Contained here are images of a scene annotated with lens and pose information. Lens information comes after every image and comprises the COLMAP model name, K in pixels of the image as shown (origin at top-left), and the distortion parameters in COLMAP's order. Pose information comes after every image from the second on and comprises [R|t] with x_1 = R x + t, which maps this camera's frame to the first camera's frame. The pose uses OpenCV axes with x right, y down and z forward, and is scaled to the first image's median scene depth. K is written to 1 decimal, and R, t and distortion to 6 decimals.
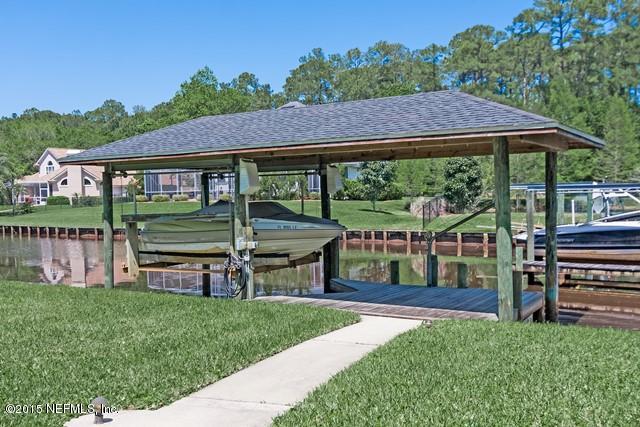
lens RADIAL K [[631.0, 0, 320.0], [0, 631.0, 213.5], [0, 0, 1]] dist [0.002546, 0.002168]
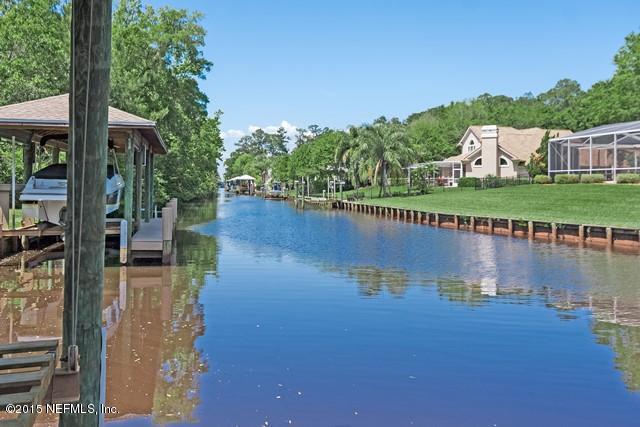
lens RADIAL K [[631.0, 0, 320.0], [0, 631.0, 213.5], [0, 0, 1]] dist [0.002546, 0.002168]
pose [[0.766816, 0.051456, -0.639801, 0.001657], [-0.037486, 0.998670, 0.035391, 0.000484], [0.640771, -0.003155, 0.767725, 0.163747]]
